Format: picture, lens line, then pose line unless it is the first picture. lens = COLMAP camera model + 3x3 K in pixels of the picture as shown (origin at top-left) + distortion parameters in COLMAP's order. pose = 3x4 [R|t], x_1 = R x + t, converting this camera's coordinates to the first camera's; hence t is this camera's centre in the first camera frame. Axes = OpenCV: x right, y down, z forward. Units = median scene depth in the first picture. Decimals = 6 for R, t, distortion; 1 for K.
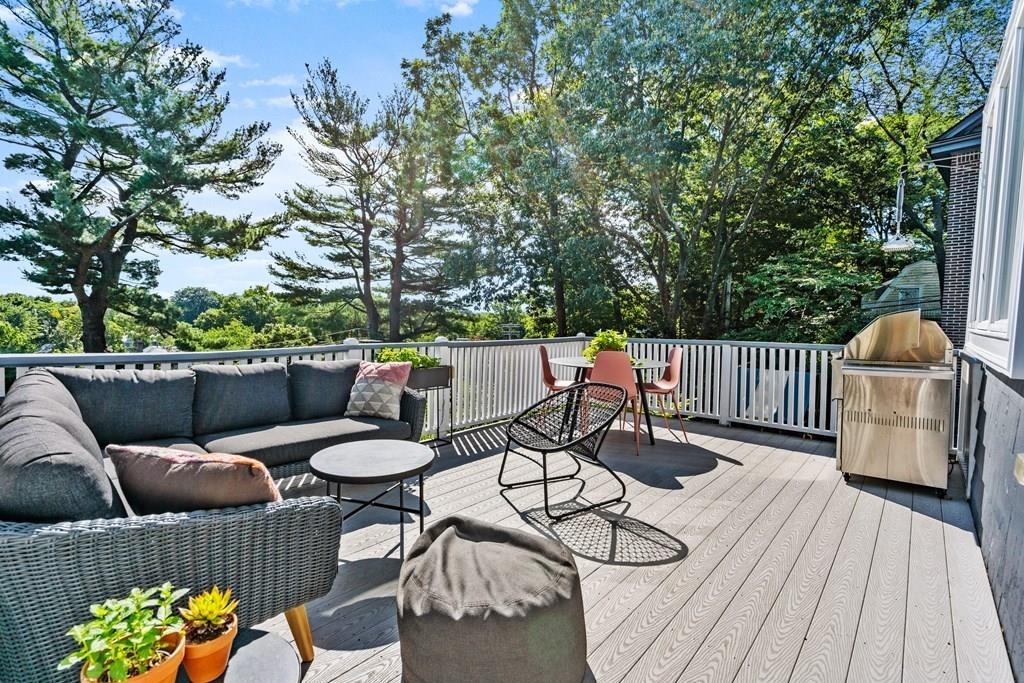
lens RADIAL K [[471.3, 0, 506.5], [0, 471.3, 339.6], [0, 0, 1]] dist [0.000708, 0.000197]
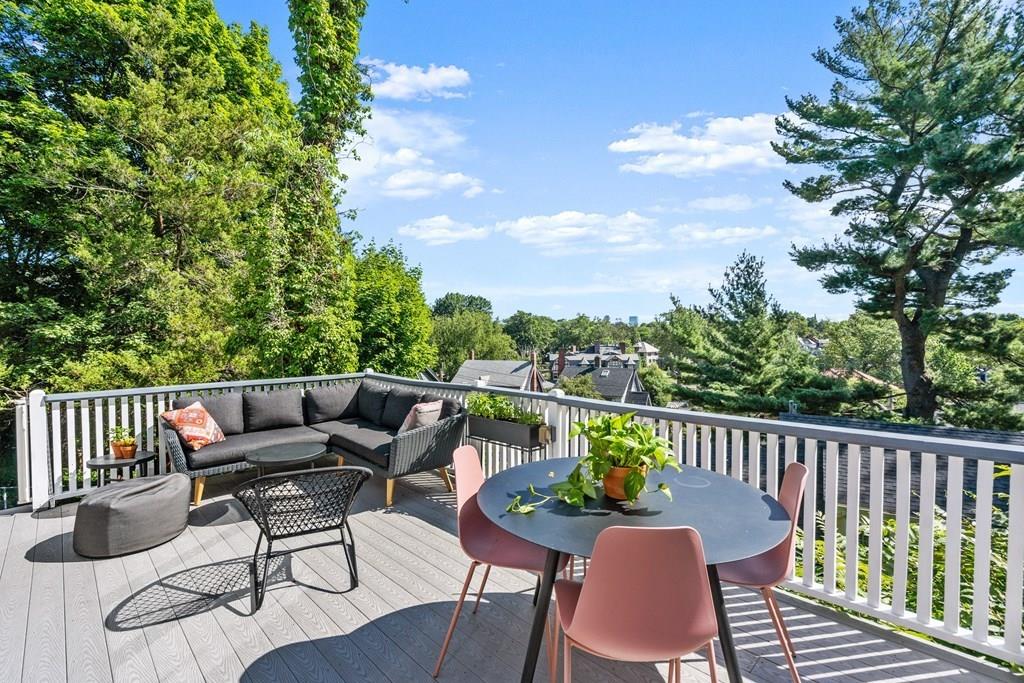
lens RADIAL K [[471.3, 0, 506.5], [0, 471.3, 339.6], [0, 0, 1]] dist [0.000708, 0.000197]
pose [[-0.081584, 0.004572, -0.996656, 0.186672], [-0.041747, 0.999096, 0.008000, -0.026260], [0.995792, 0.042260, -0.081320, 0.272918]]
